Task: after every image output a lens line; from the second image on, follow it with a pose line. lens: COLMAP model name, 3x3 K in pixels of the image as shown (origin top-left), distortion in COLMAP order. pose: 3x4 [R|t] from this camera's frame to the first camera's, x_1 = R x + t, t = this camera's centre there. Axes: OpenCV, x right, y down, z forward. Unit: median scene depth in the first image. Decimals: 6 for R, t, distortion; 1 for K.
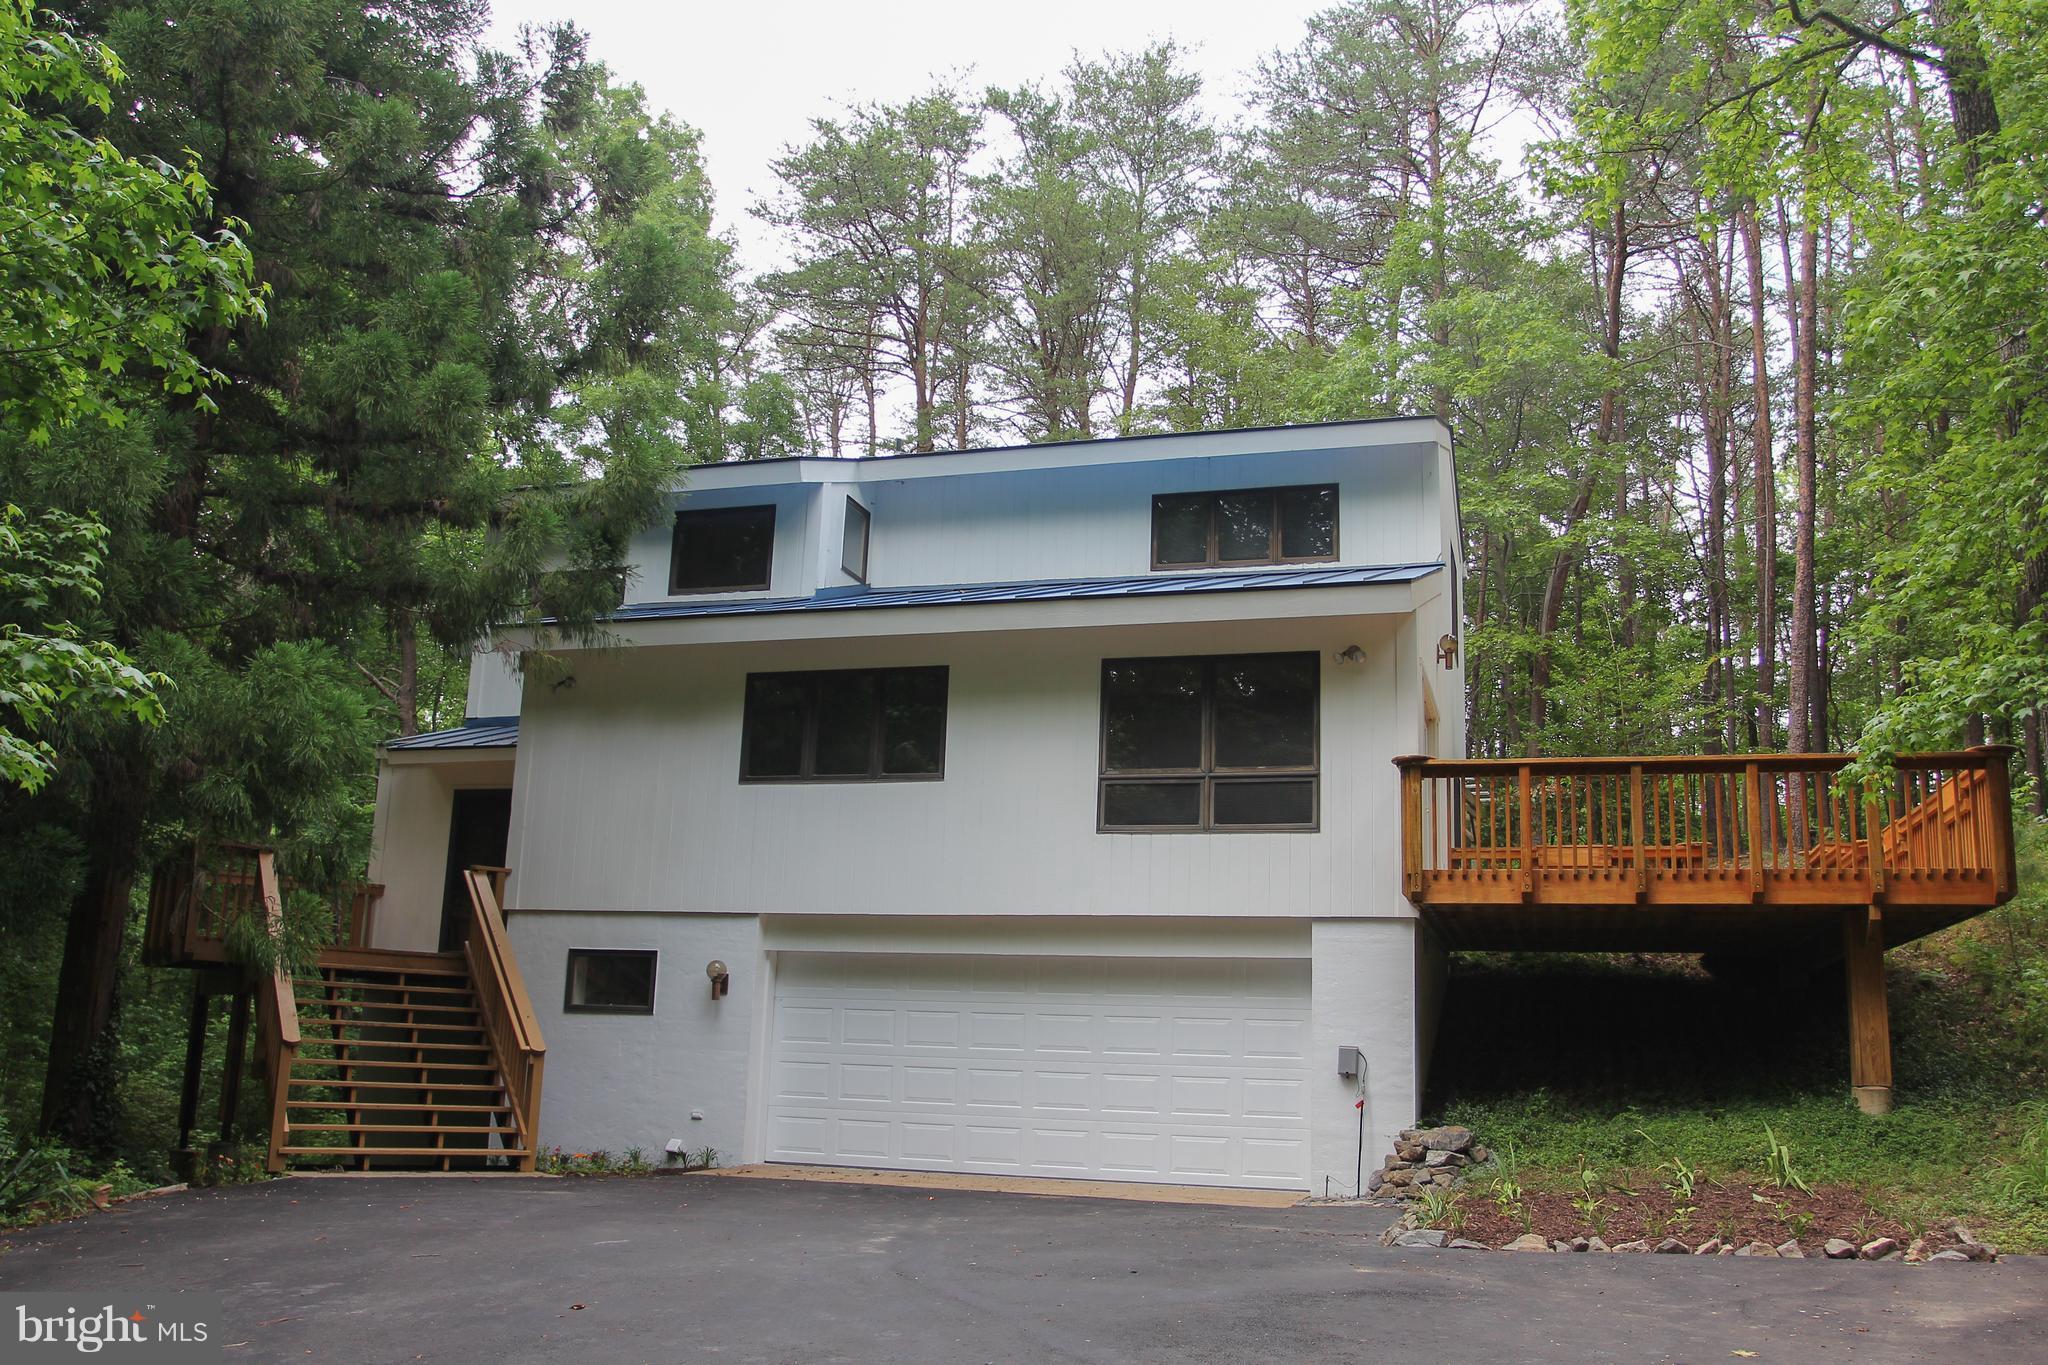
lens RADIAL K [[1611.6, 0, 1050.9], [0, 1611.6, 707.8], [0, 0, 1]] dist [-0.097010, 0.067880]
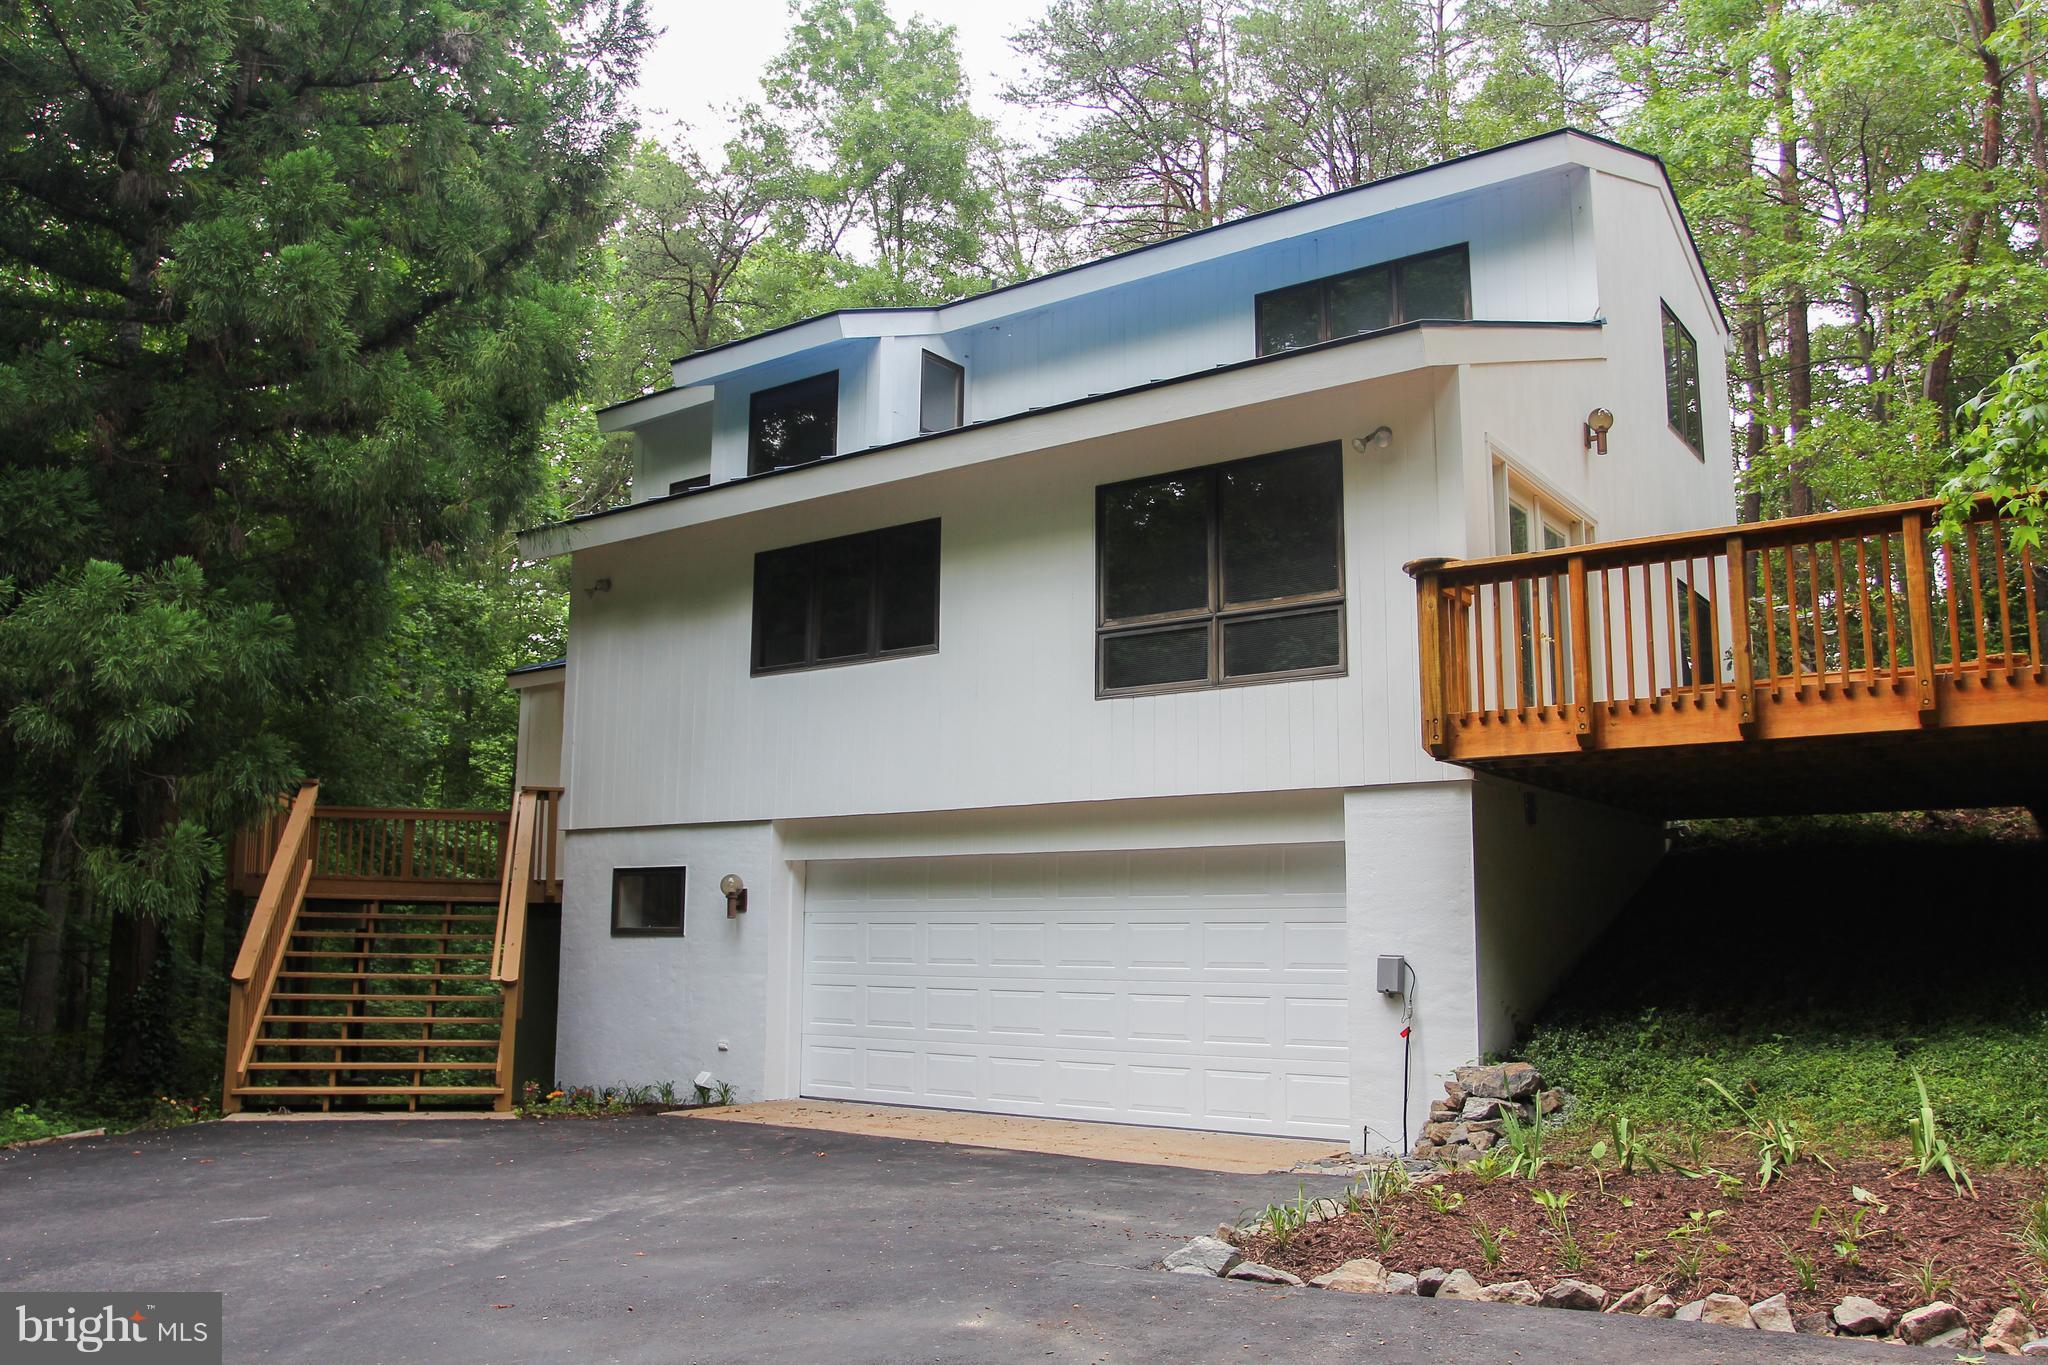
lens RADIAL K [[1568.4, 0, 1024.0], [0, 1568.4, 682.5], [0, 0, 1]] dist [-0.084493, 0.038103]
pose [[0.943110, -0.080222, -0.322656, 0.252805], [0.093819, 0.995229, 0.026785, 0.045142], [0.318968, -0.055532, 0.946137, 0.242785]]
